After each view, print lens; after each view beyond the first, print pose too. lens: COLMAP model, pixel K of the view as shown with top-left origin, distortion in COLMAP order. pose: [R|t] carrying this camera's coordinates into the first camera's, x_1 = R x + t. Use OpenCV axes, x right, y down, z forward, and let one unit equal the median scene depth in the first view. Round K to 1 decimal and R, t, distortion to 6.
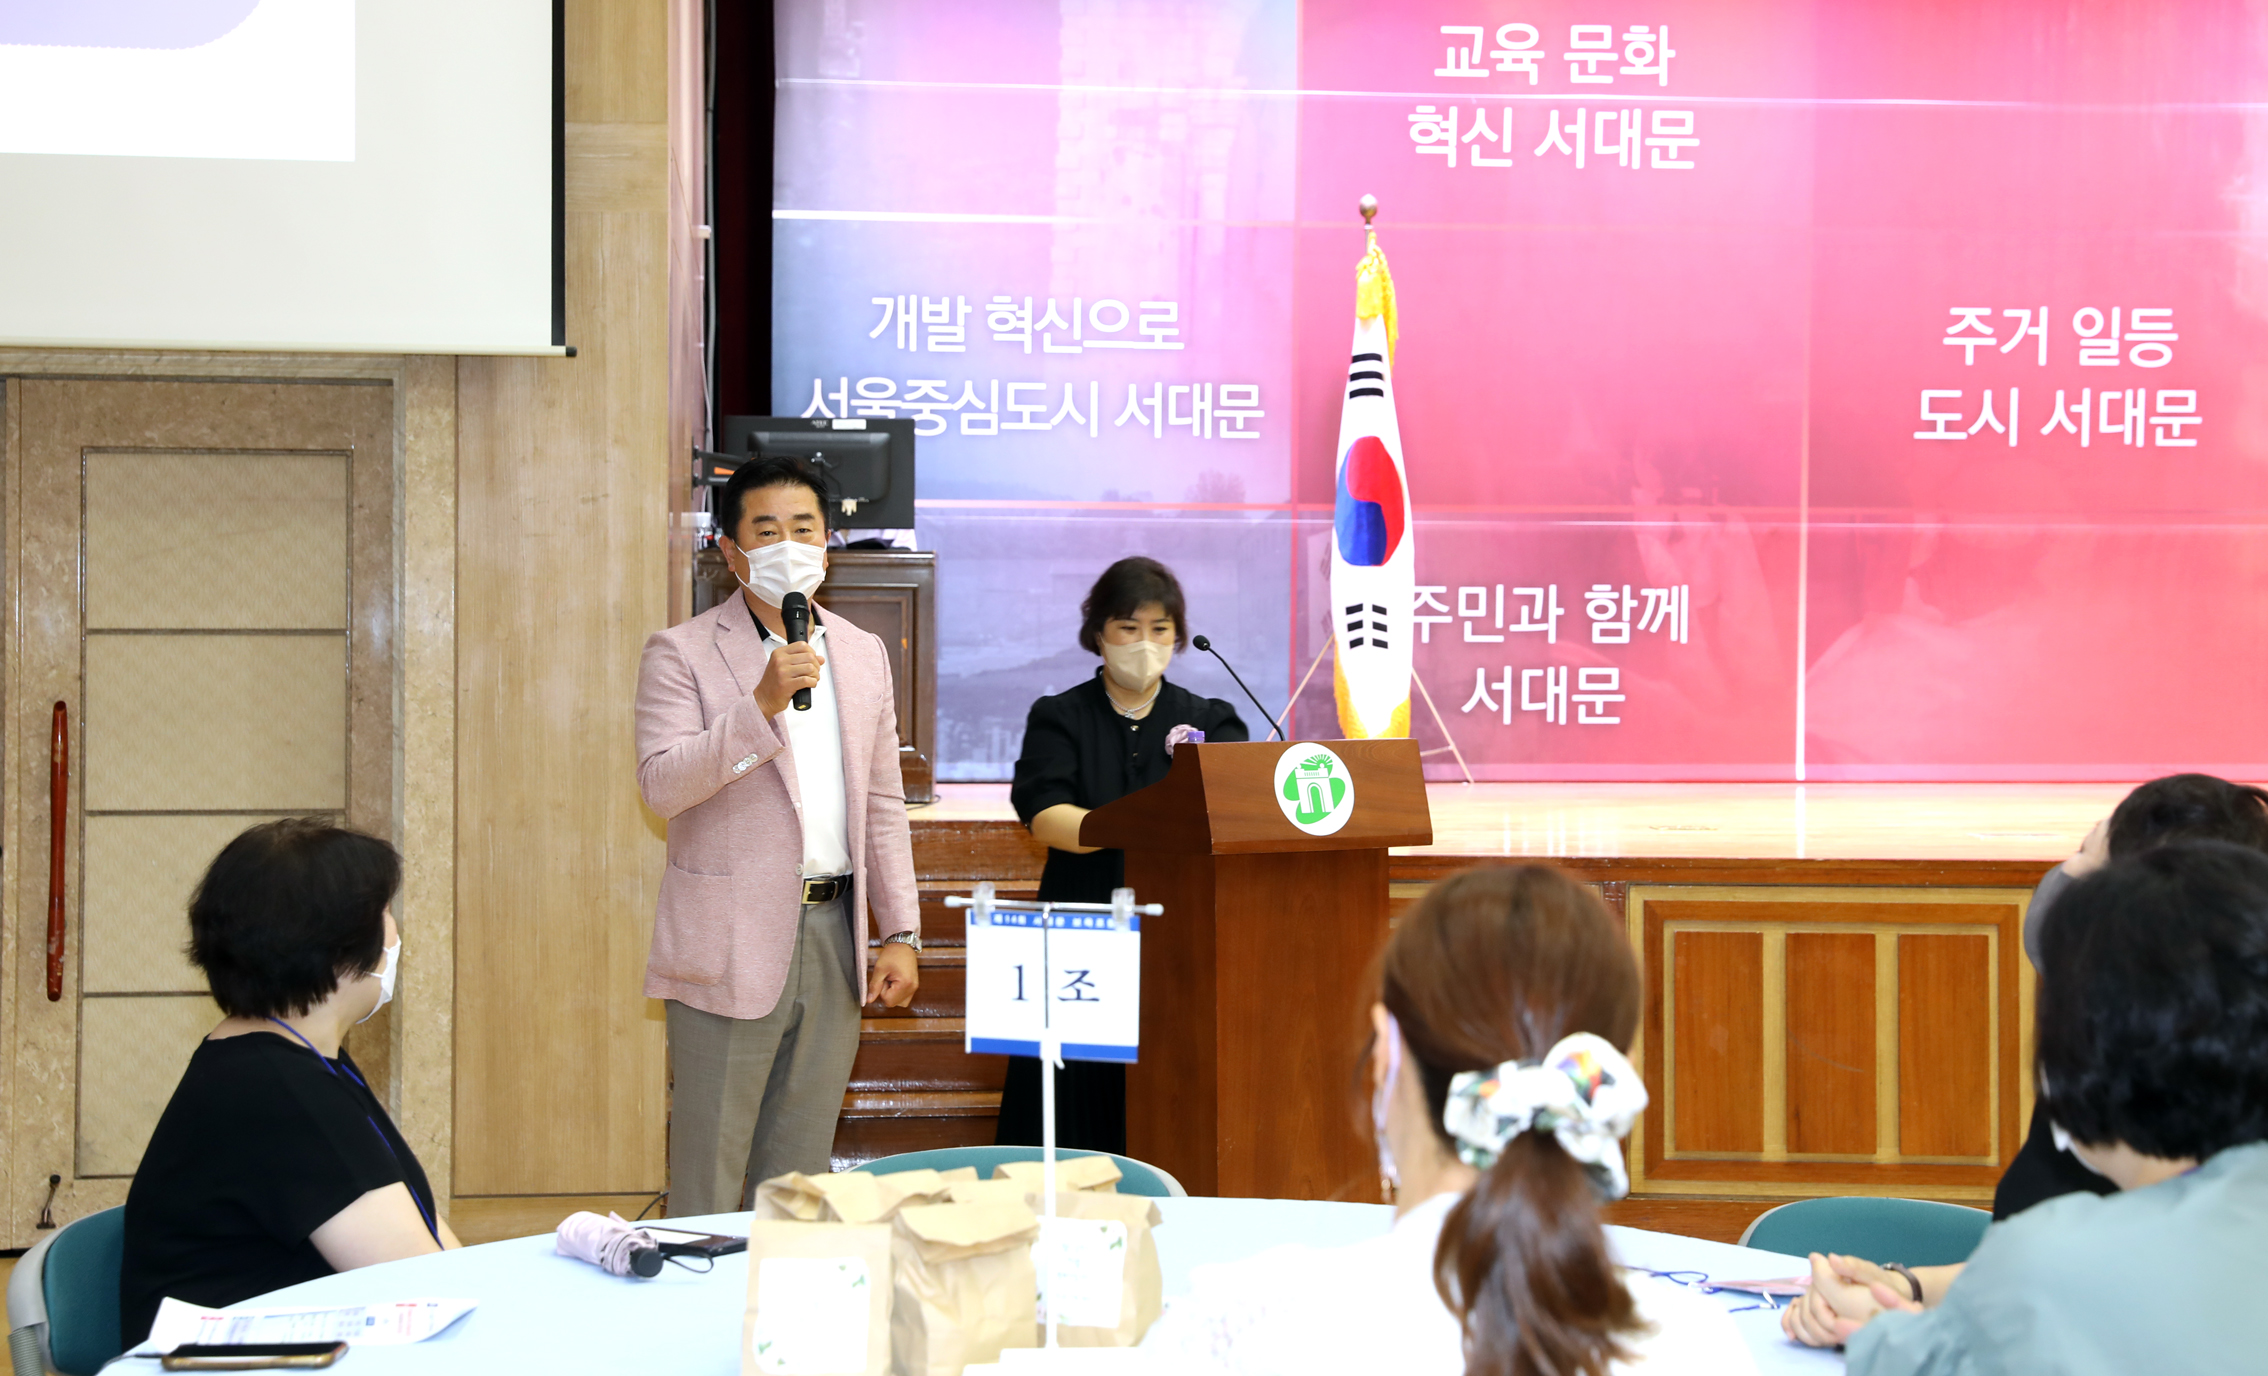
lens RADIAL K [[3642.4, 0, 1176.8], [0, 3642.4, 647.2], [0, 0, 1]] dist [0.109902, 0.097217]
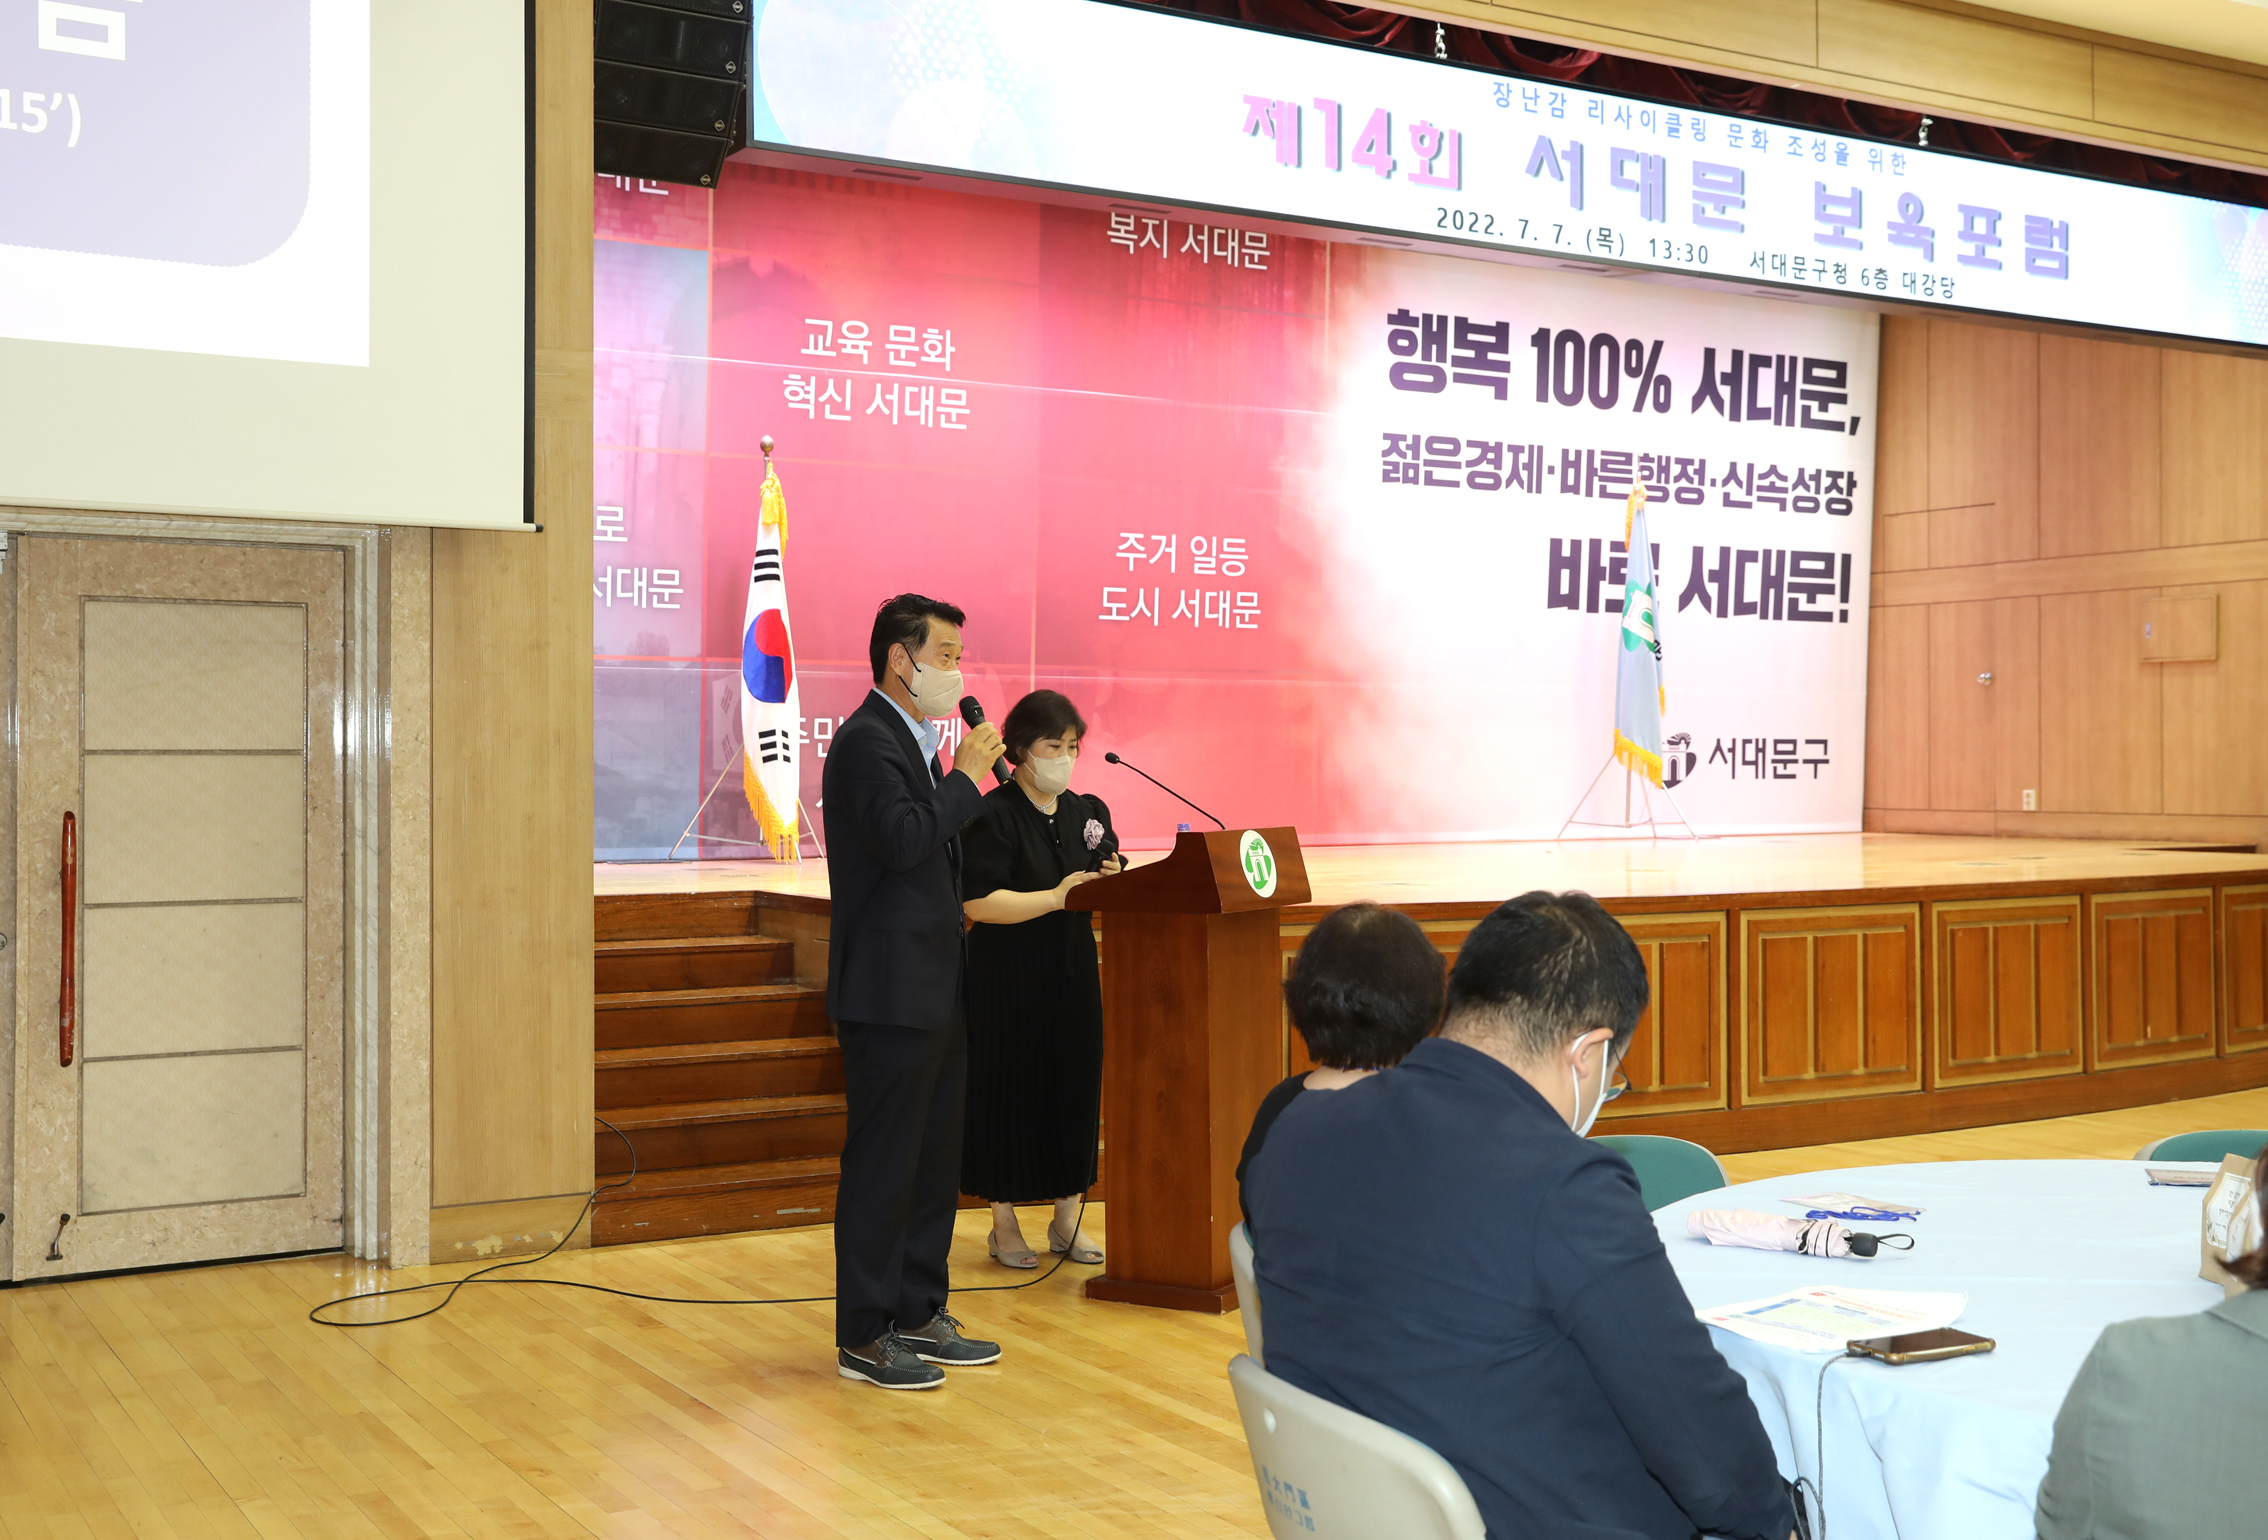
lens RADIAL K [[2451.2, 0, 1069.9], [0, 2451.2, 758.3], [0, 0, 1]] dist [-0.020049, 0.115217]
pose [[0.908731, -0.003438, 0.417369, -0.230215], [0.003748, 0.999993, 0.000075, -0.000807], [-0.417366, 0.001496, 0.908737, 0.104957]]
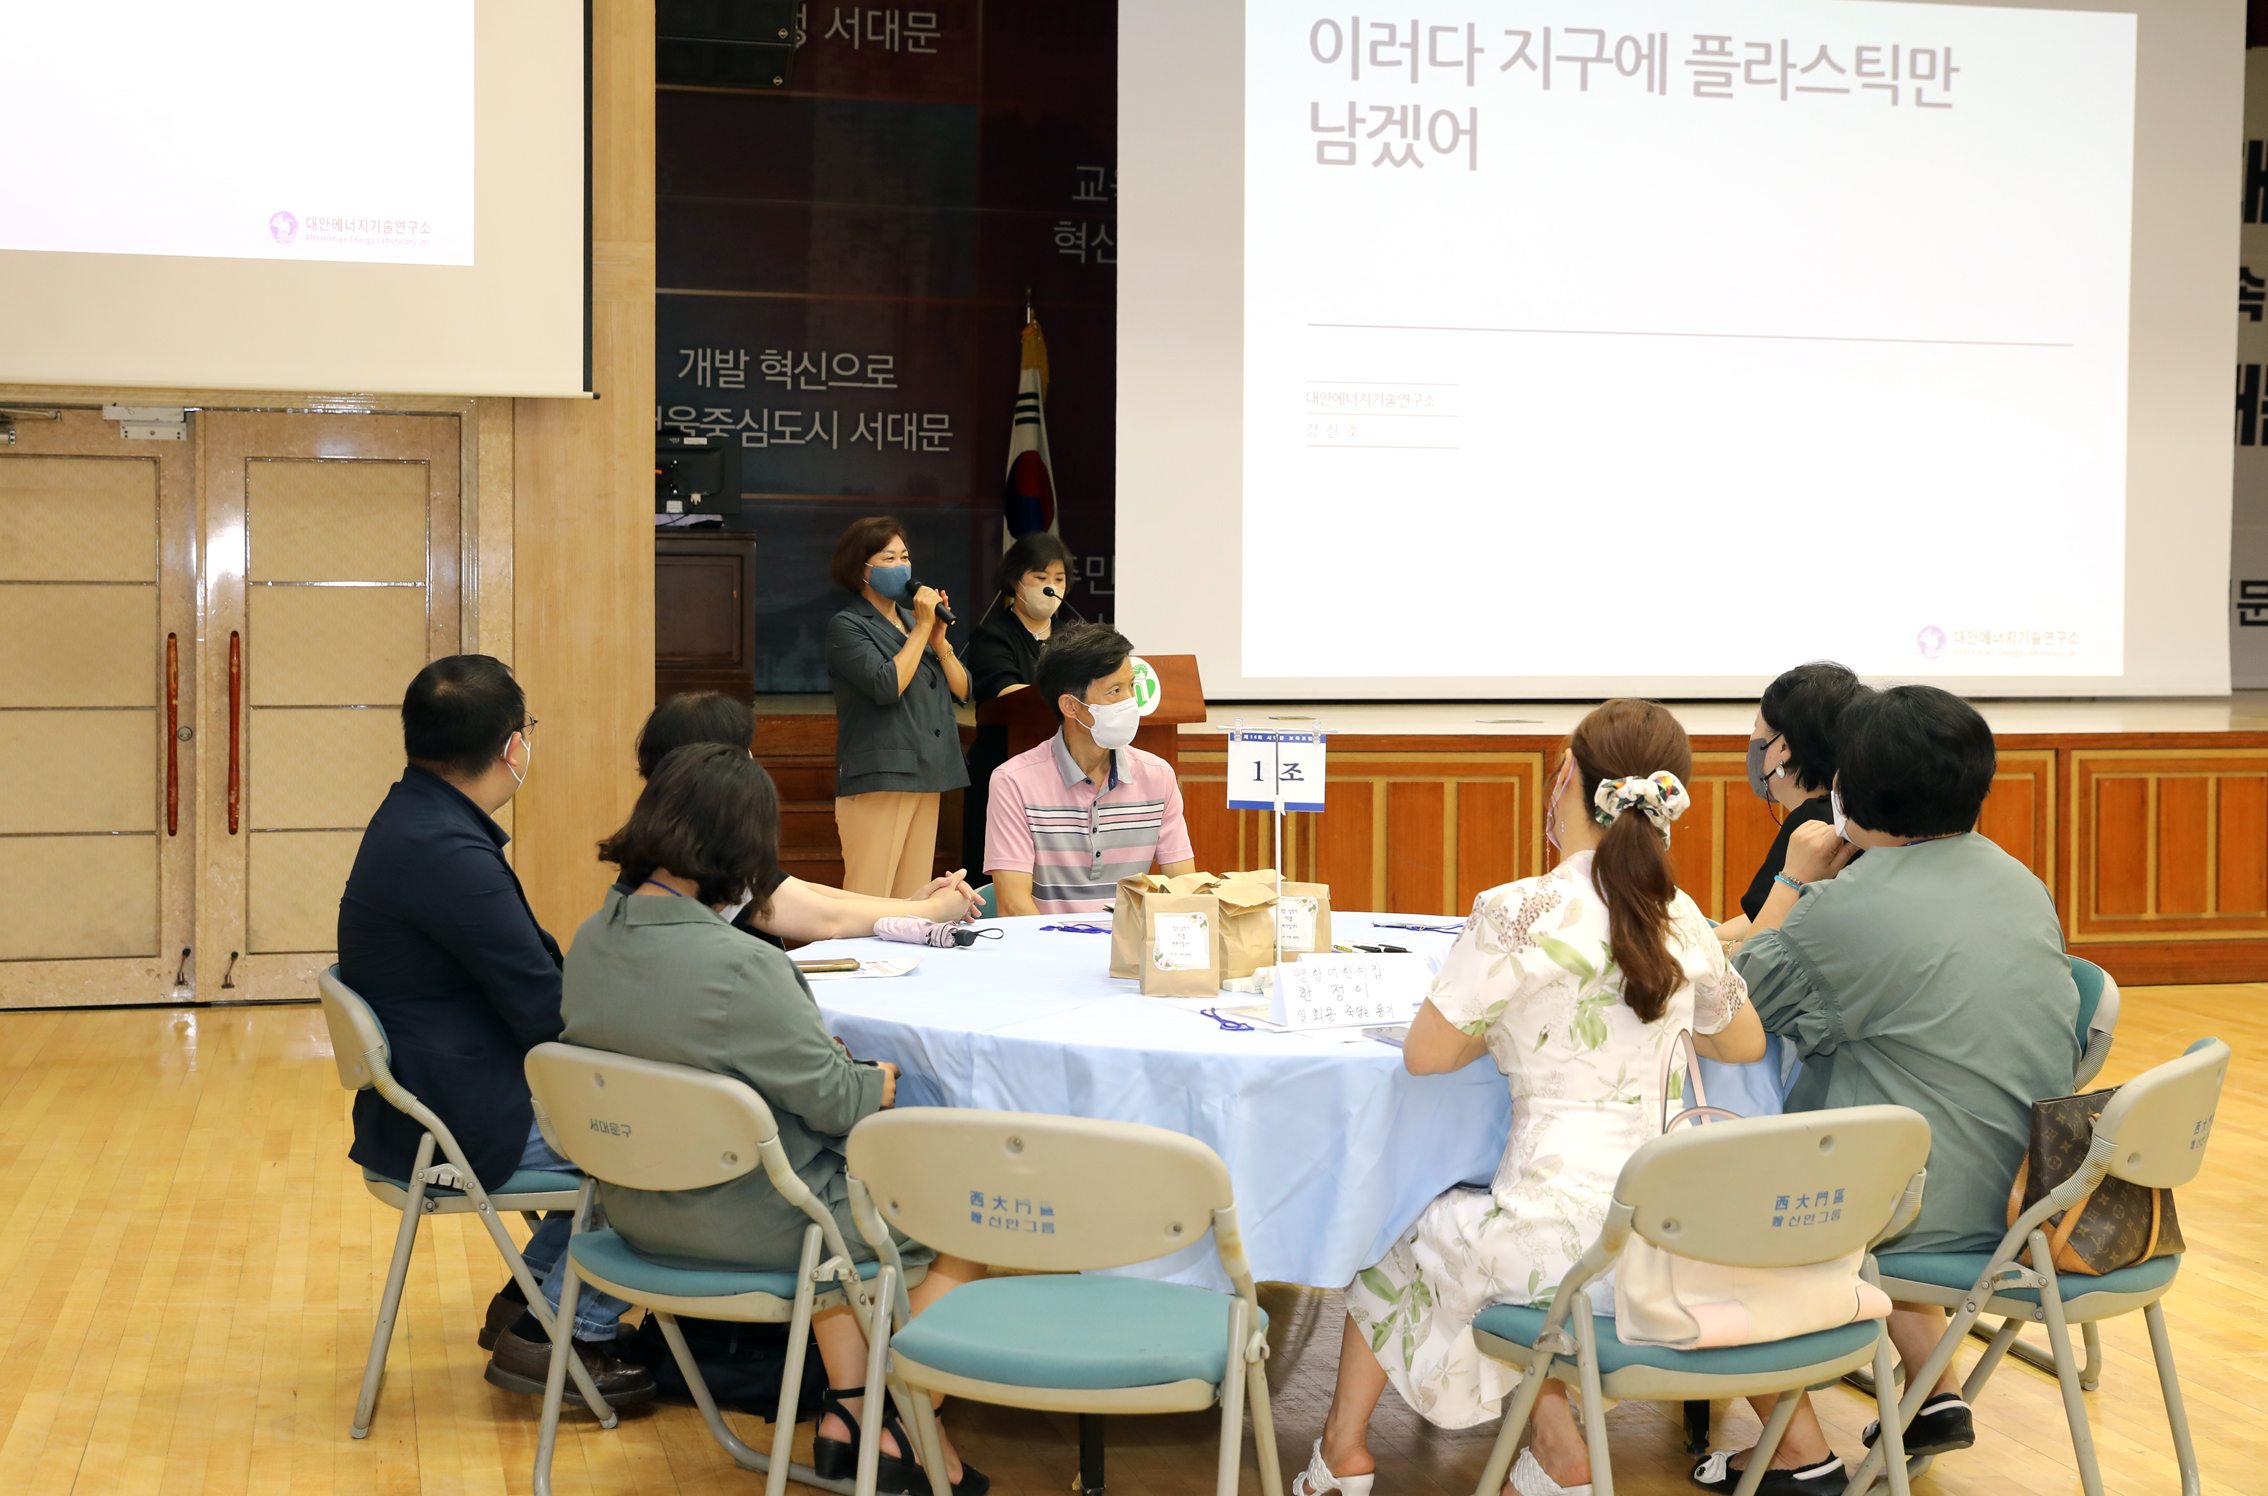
lens RADIAL K [[2849.4, 0, 1029.5], [0, 2849.4, 693.6], [0, 0, 1]] dist [0.007987, 0.198887]
pose [[0.991327, -0.001550, 0.131409, -0.094163], [-0.002693, 0.999481, 0.032109, 0.001577], [-0.131390, -0.032184, 0.990808, -0.114744]]
